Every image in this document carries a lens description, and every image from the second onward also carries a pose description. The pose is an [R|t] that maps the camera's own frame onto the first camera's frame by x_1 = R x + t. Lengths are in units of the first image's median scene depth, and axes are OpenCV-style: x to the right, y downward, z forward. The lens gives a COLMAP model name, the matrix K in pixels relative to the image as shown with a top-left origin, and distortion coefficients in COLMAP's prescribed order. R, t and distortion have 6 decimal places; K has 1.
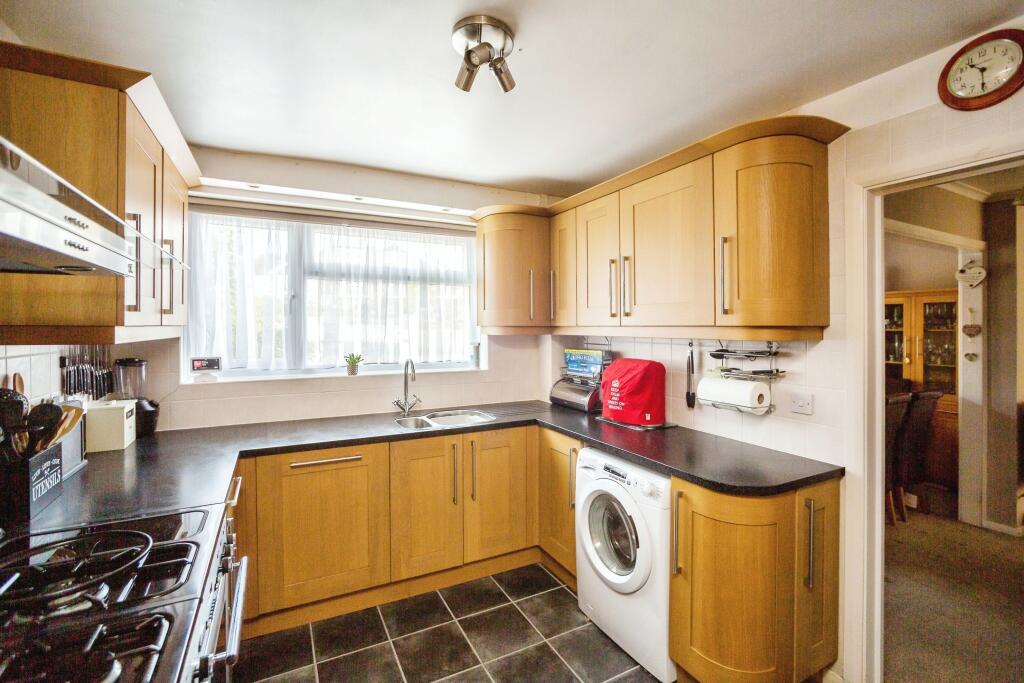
lens RADIAL K [[458.5, 0, 529.0], [0, 458.5, 321.2], [0, 0, 1]] dist [-0.011702, 0.000278]
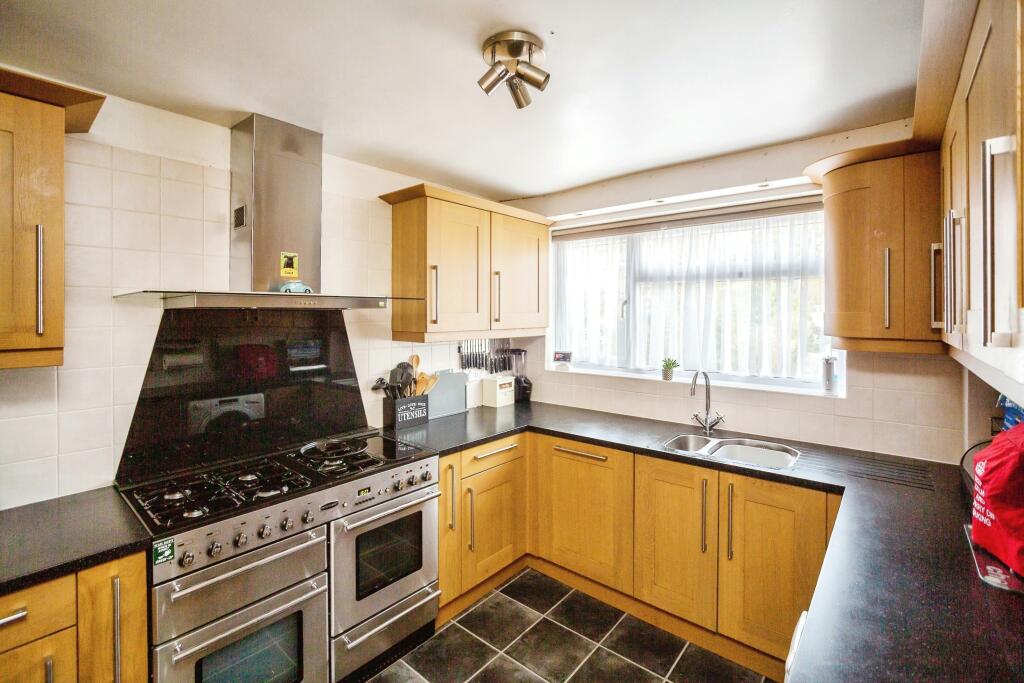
lens RADIAL K [[458.5, 0, 529.0], [0, 458.5, 321.2], [0, 0, 1]] dist [-0.011702, 0.000278]
pose [[0.383465, 0.014002, -0.923449, 0.450142], [0.004842, 0.999841, 0.017171, -0.030211], [0.923543, -0.011056, 0.383336, 0.380995]]
